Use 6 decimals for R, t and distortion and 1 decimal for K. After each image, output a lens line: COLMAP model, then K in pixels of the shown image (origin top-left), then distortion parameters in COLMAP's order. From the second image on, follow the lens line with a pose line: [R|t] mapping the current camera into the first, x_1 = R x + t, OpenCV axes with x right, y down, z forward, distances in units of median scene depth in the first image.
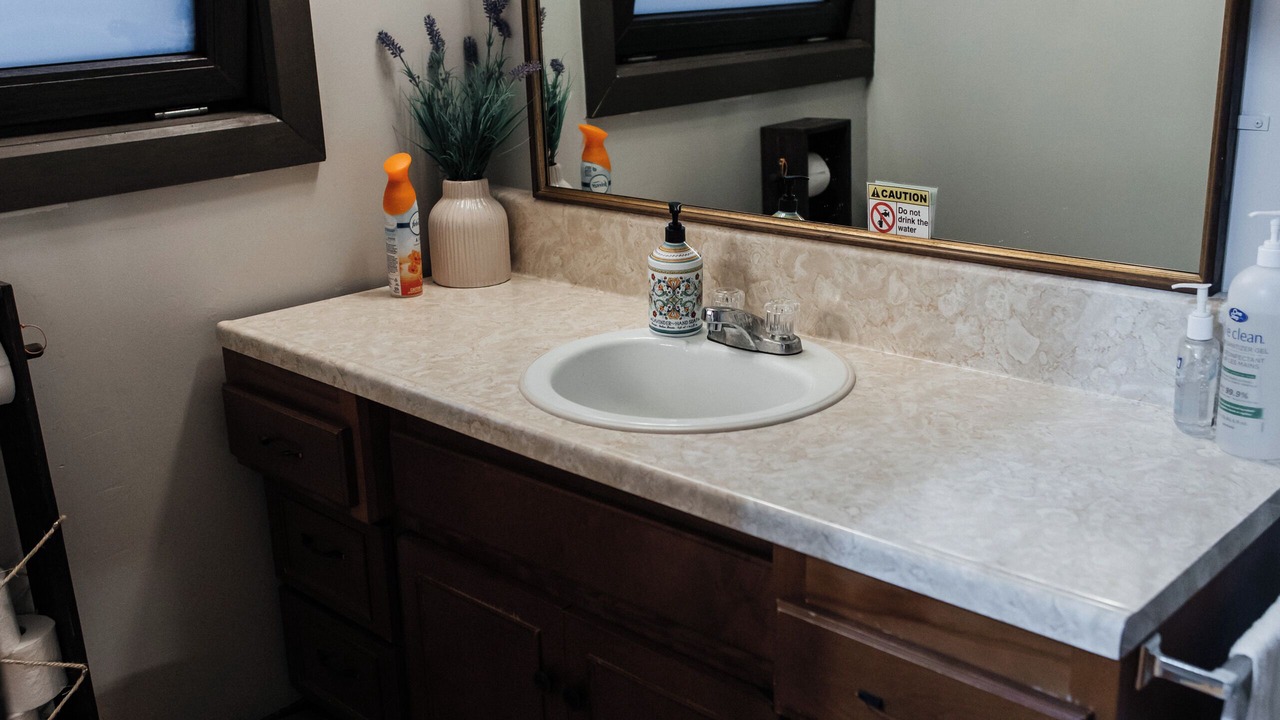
lens RADIAL K [[1337.8, 0, 637.3], [0, 1337.8, 360.2], [0, 0, 1]] dist [0.008076, 0.000000]
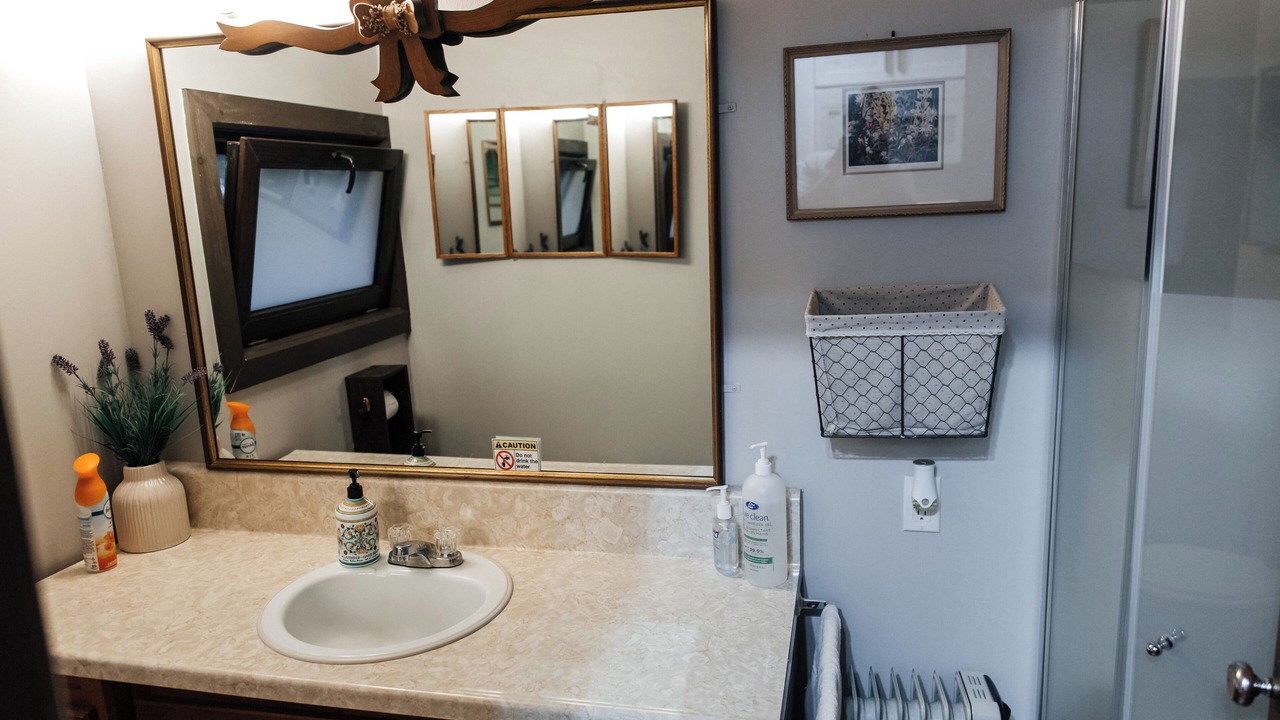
lens RADIAL K [[896.6, 0, 641.4], [0, 896.6, 361.5], [0, 0, 1]] dist [0.019313, -0.010199]
pose [[0.856106, -0.101666, 0.506701, -0.179755], [0.154389, 0.985998, -0.063017, -0.127443], [-0.493200, 0.132179, 0.859815, 0.050267]]
